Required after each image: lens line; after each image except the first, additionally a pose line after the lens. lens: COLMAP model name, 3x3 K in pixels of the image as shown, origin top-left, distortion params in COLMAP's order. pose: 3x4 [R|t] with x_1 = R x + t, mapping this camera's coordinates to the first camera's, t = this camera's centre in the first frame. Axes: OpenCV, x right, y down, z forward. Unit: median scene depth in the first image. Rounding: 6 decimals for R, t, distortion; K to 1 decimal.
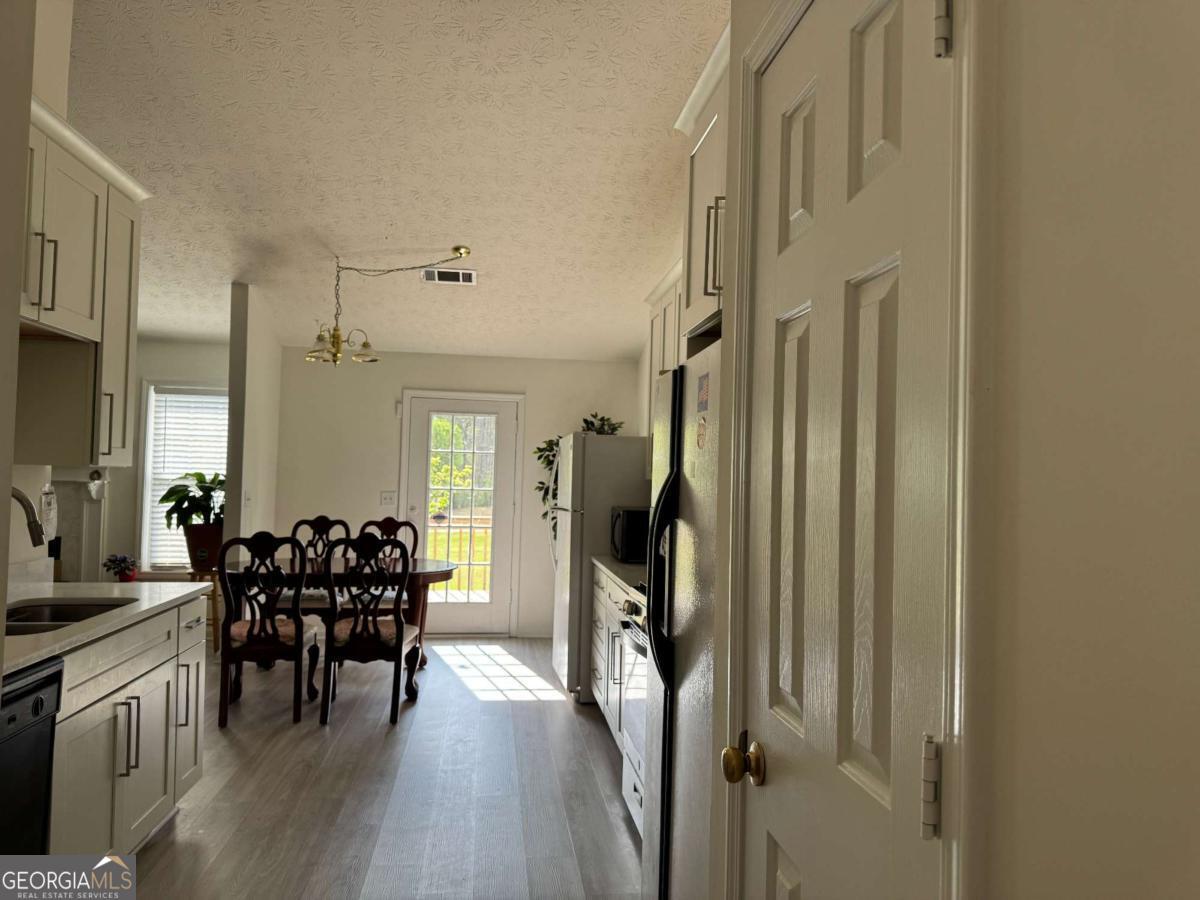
lens RADIAL K [[848.2, 0, 600.0], [0, 848.2, 450.0], [0, 0, 1]] dist [0.147602, -0.222483]
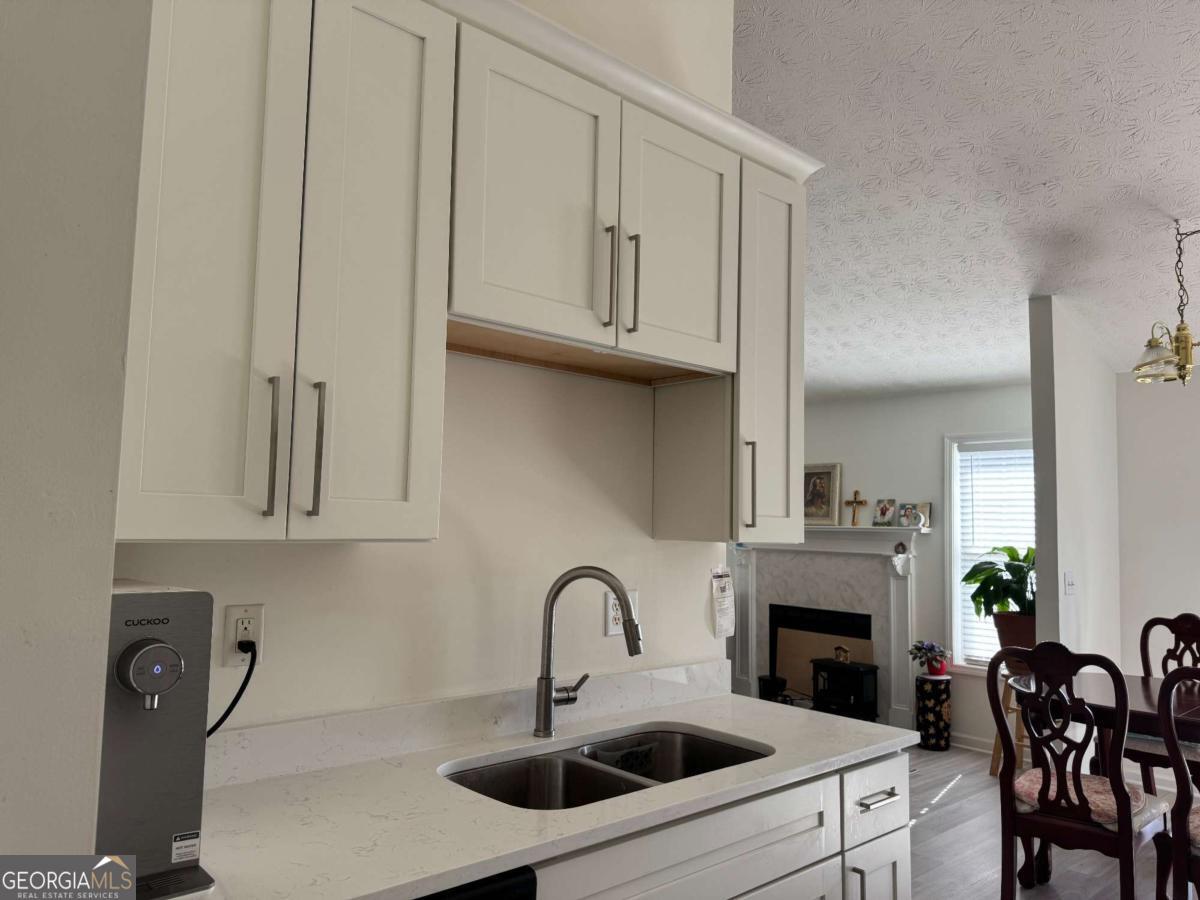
lens RADIAL K [[836.1, 0, 601.6], [0, 836.1, 455.6], [0, 0, 1]] dist [0.008507, -0.017169]
pose [[0.560327, -0.079835, -0.824415, -0.037193], [0.017354, 0.996257, -0.084681, 0.001796], [0.828090, 0.033142, 0.559615, 0.275760]]
